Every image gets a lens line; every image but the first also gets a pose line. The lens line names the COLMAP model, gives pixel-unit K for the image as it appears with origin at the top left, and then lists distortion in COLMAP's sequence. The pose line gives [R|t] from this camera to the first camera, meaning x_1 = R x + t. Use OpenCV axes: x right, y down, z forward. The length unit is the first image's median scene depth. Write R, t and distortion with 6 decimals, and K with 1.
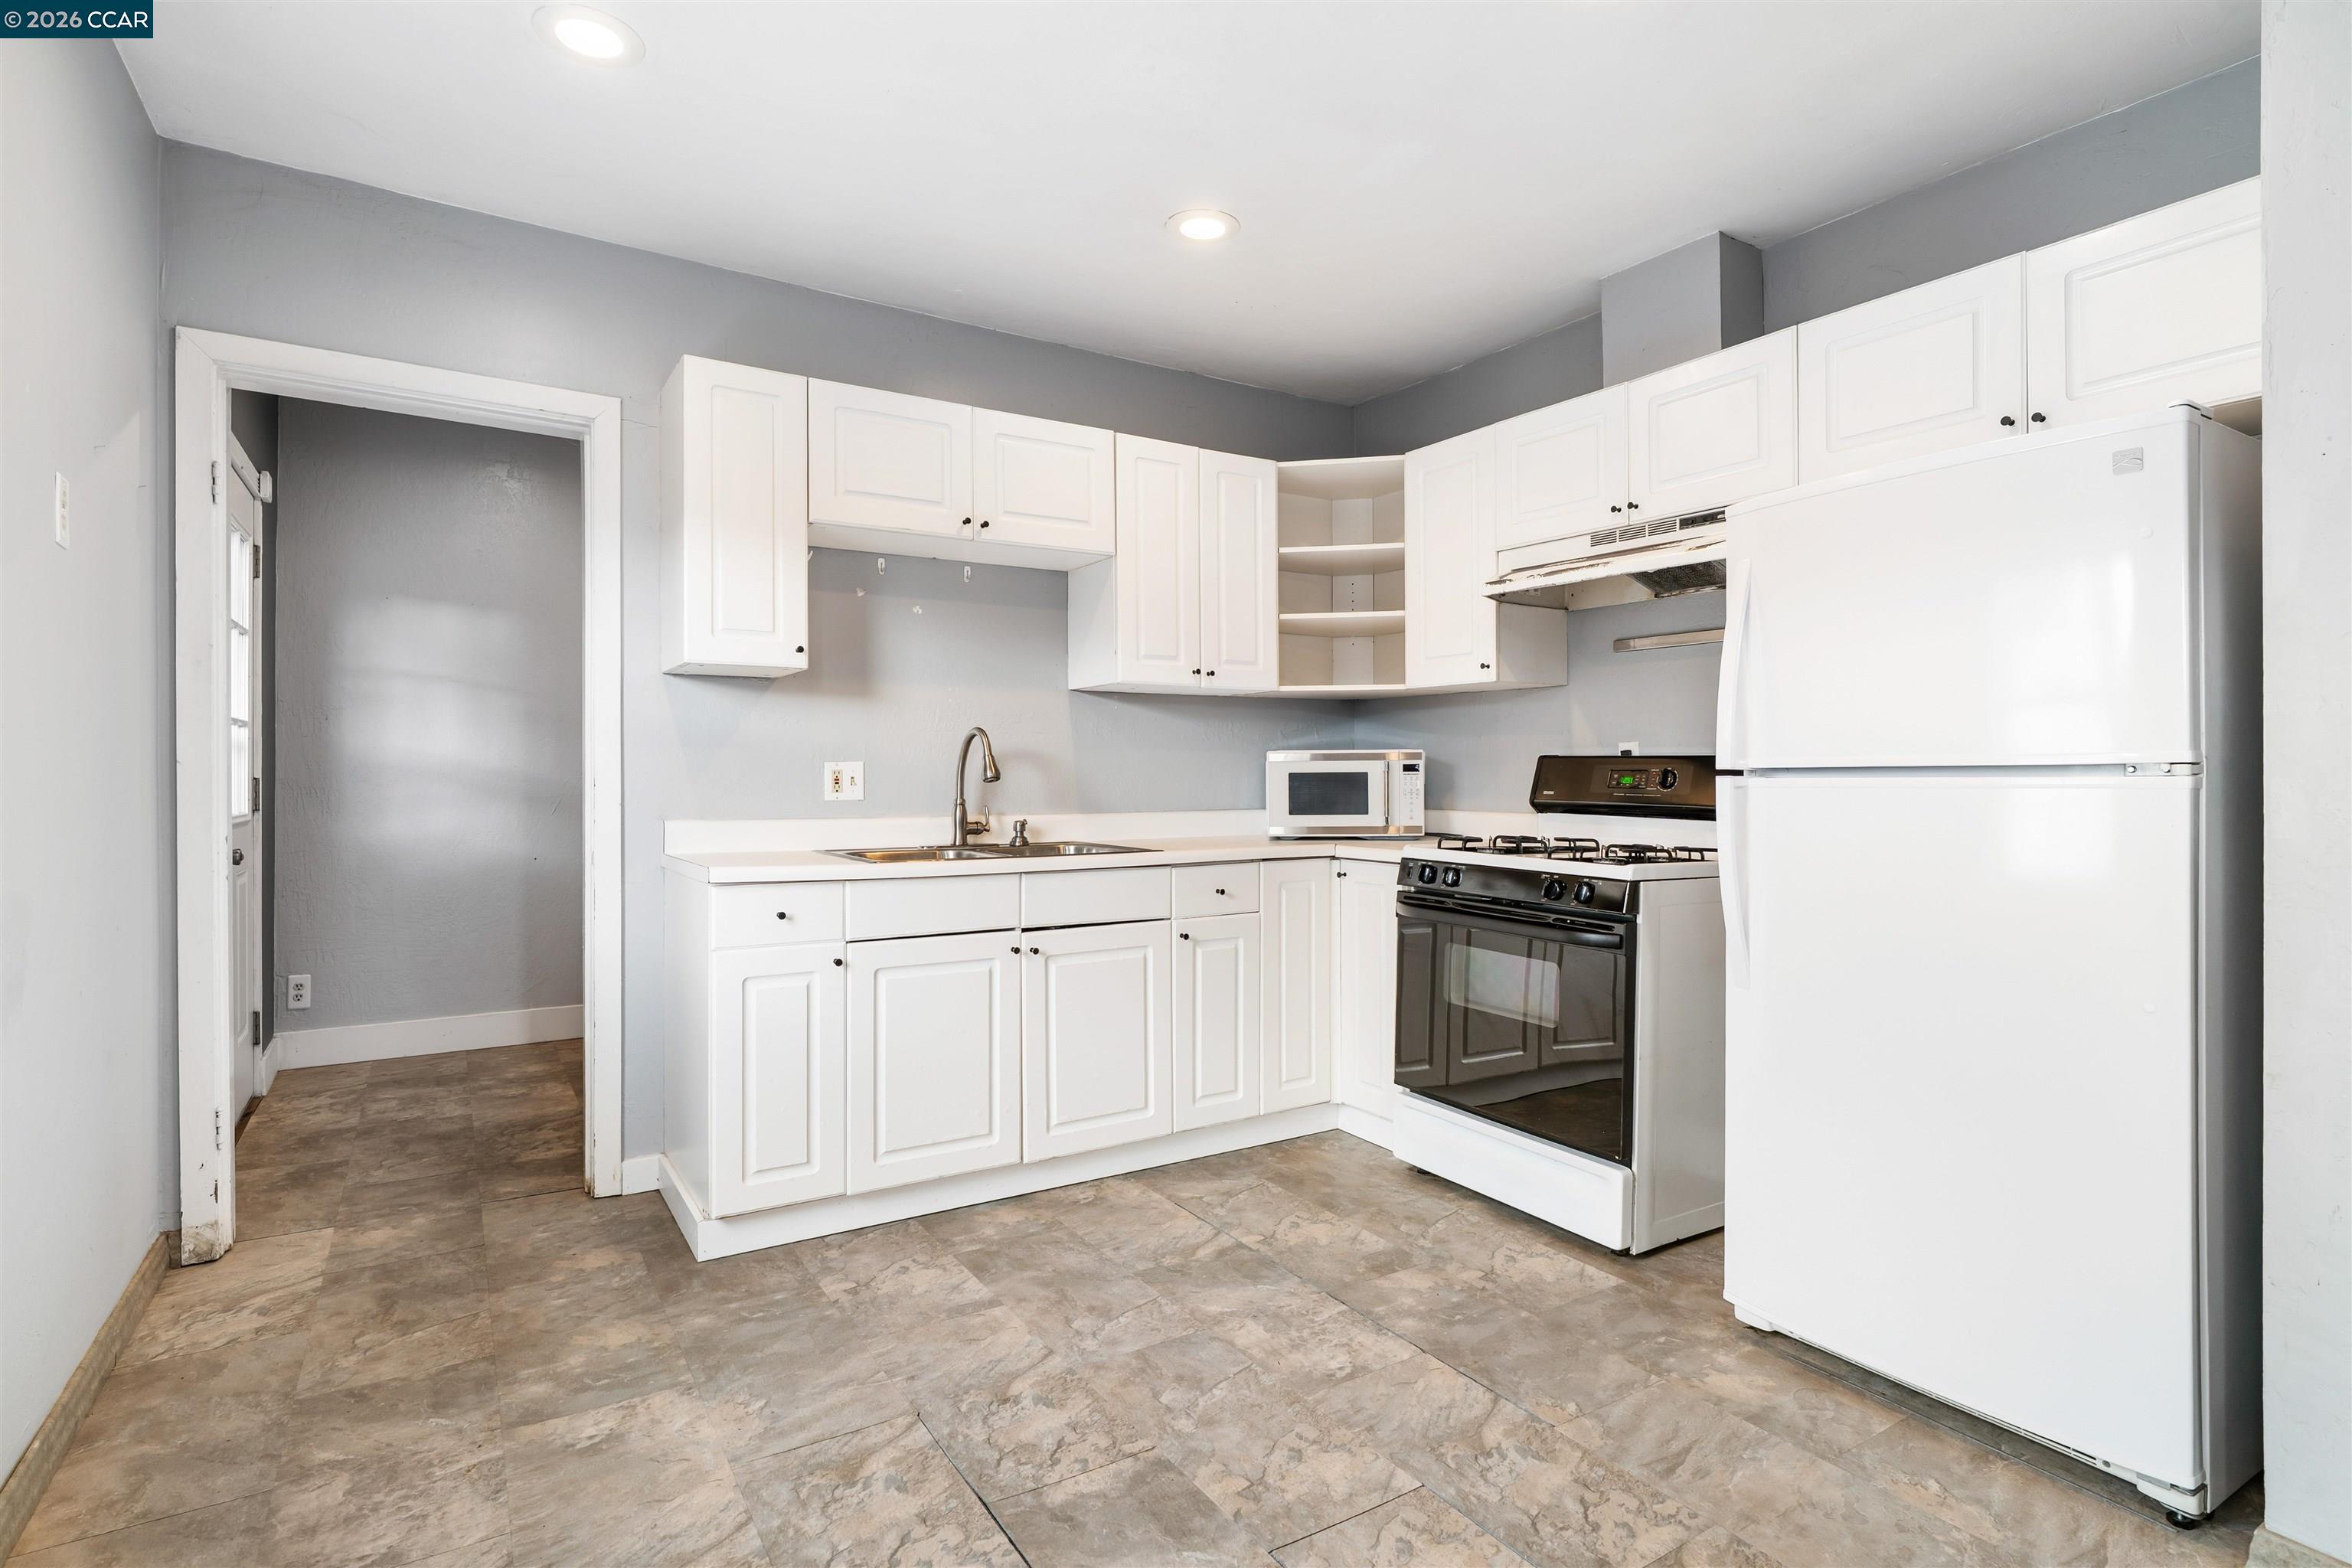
lens RADIAL K [[1151.6, 0, 1176.0], [0, 1151.6, 784.0], [0, 0, 1]] dist [-0.008739, -0.000287]
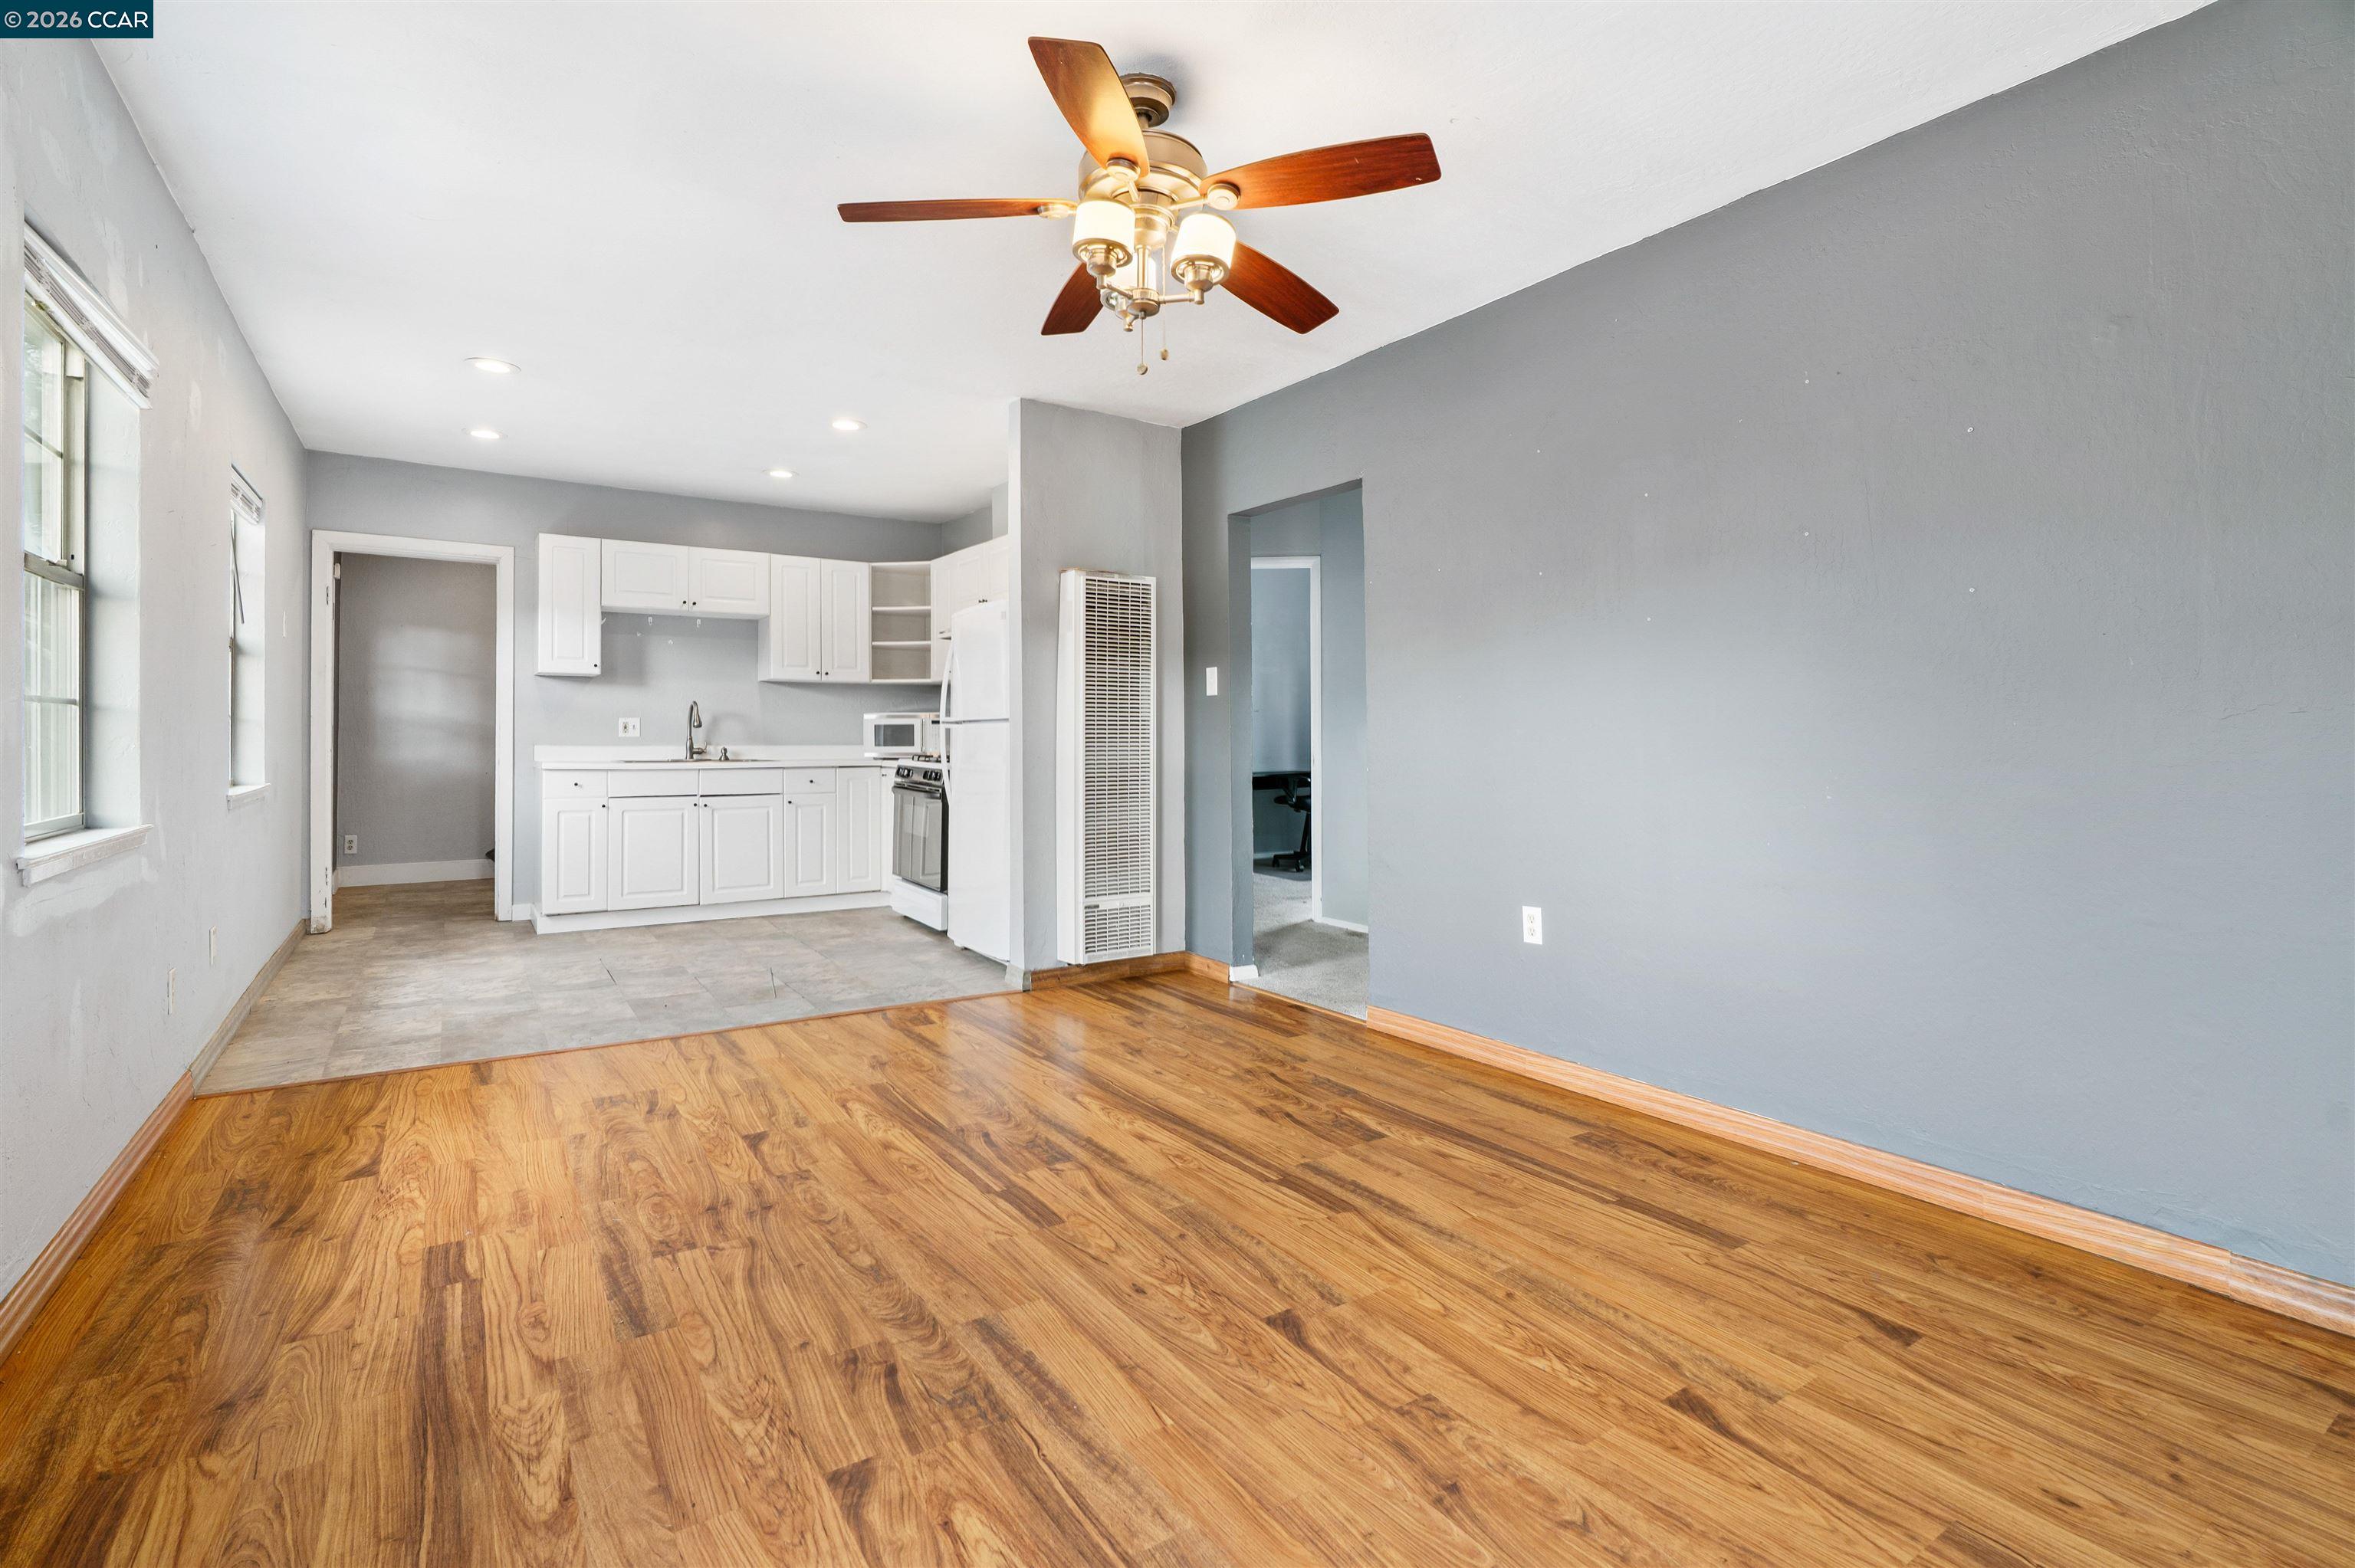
lens RADIAL K [[1105.2, 0, 1185.0], [0, 1105.2, 738.4], [0, 0, 1]] dist [-0.012989, 0.000426]
pose [[0.999773, 0.002084, 0.021195, 0.674372], [-0.001930, 0.999972, -0.007278, 0.030339], [-0.021210, 0.007235, 0.999749, -0.997274]]
